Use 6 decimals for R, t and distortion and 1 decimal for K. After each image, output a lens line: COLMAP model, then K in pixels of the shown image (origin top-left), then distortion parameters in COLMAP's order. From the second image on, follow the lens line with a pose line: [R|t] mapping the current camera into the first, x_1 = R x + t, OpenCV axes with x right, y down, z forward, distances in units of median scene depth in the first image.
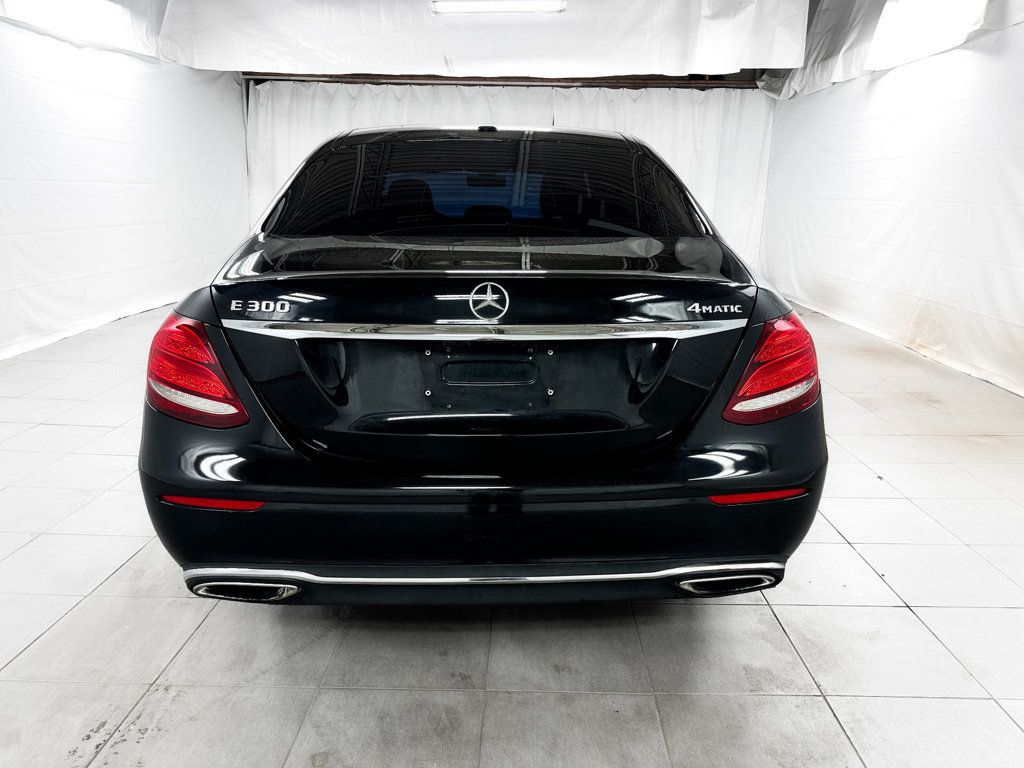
lens RADIAL K [[739.0, 0, 512.0], [0, 739.0, 384.0], [0, 0, 1]] dist [-0.017915, -0.007227]
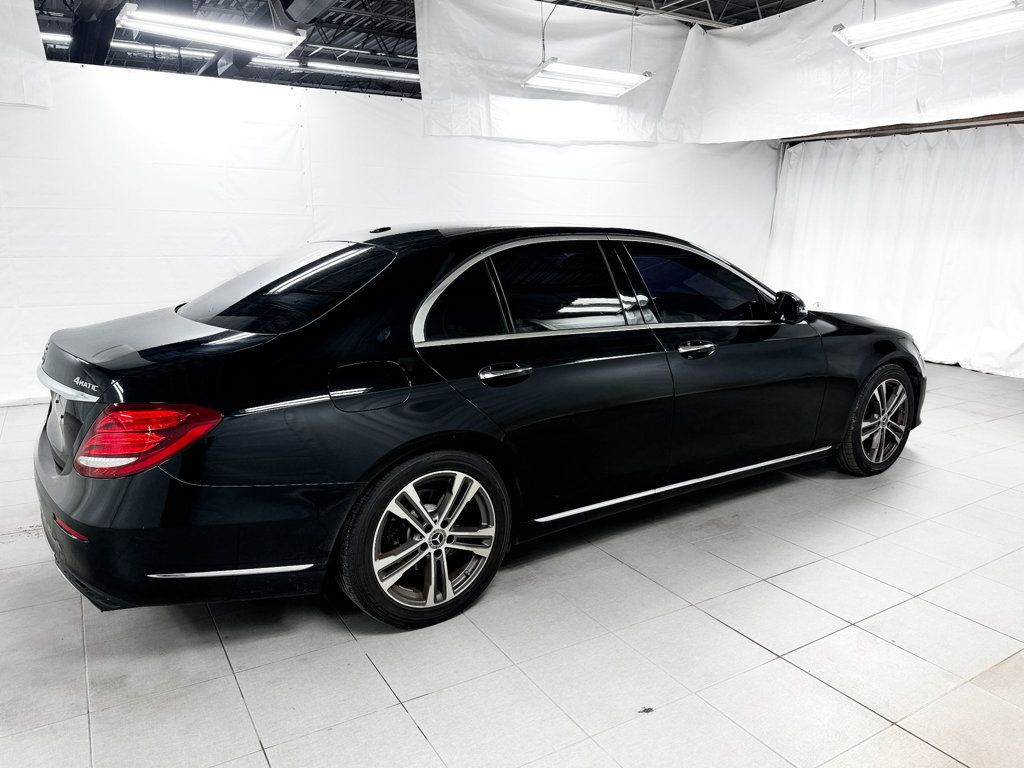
lens RADIAL K [[739.0, 0, 512.0], [0, 739.0, 384.0], [0, 0, 1]] dist [-0.017915, -0.007227]
pose [[0.527856, 0.162685, -0.833608, 0.350784], [-0.207930, 0.976370, 0.058881, -0.067262], [0.823488, 0.142252, 0.549210, 0.168947]]
